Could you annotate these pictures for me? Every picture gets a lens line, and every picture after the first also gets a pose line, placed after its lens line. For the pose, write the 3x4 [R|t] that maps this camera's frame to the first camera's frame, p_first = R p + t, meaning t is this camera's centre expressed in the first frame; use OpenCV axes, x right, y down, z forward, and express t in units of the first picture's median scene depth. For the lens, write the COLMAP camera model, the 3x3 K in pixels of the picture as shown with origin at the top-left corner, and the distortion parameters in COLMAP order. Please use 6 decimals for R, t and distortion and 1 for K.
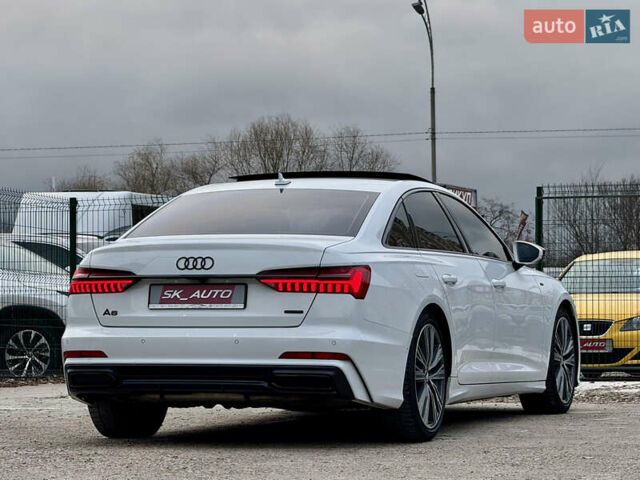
lens RADIAL K [[2169.5, 0, 320.0], [0, 2169.5, 240.0], [0, 0, 1]] dist [0.098806, 2.885745]
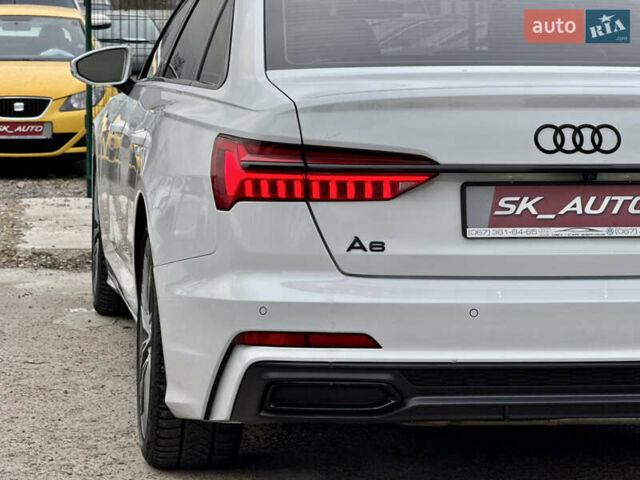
lens RADIAL K [[2169.5, 0, 320.0], [0, 2169.5, 240.0], [0, 0, 1]] dist [0.098806, 2.885745]
pose [[0.900526, -0.031559, 0.433656, -0.304488], [-0.022797, 0.992563, 0.119574, -0.021516], [-0.434205, -0.117566, 0.893109, 0.610878]]
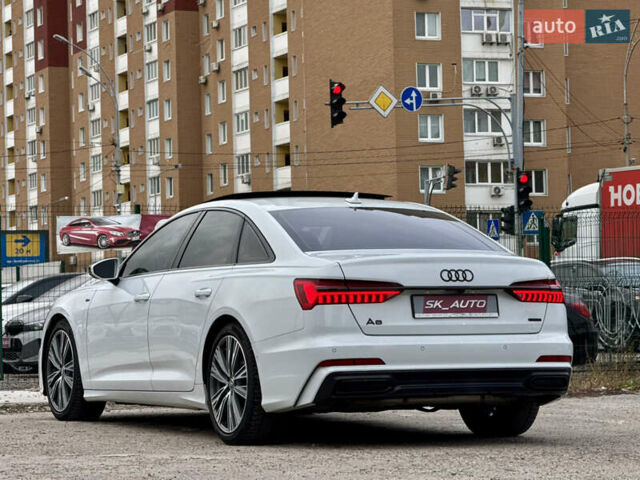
lens RADIAL K [[2169.5, 0, 320.0], [0, 2169.5, 240.0], [0, 0, 1]] dist [0.098806, 2.885745]
pose [[0.740468, 0.020113, 0.671791, -0.833000], [-0.010606, 0.999777, -0.018243, 0.013491], [-0.672008, 0.006383, 0.740516, 0.243844]]
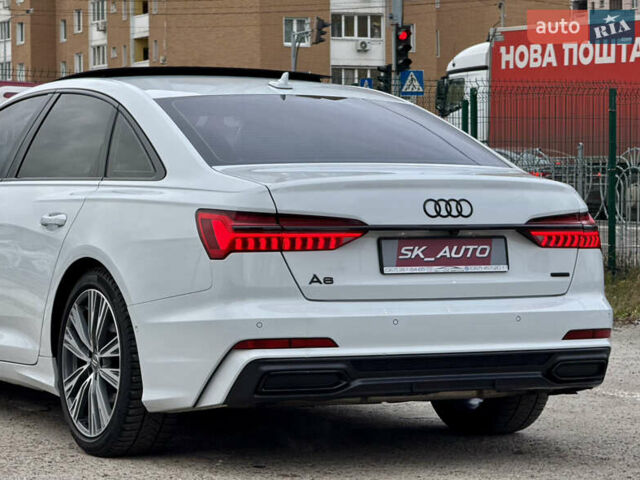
lens RADIAL K [[2169.5, 0, 320.0], [0, 2169.5, 240.0], [0, 0, 1]] dist [0.098806, 2.885745]
pose [[0.693396, -0.014587, 0.720409, -0.589783], [-0.030056, 0.998339, 0.049144, -0.012152], [-0.719929, -0.055729, 0.691806, 0.542764]]
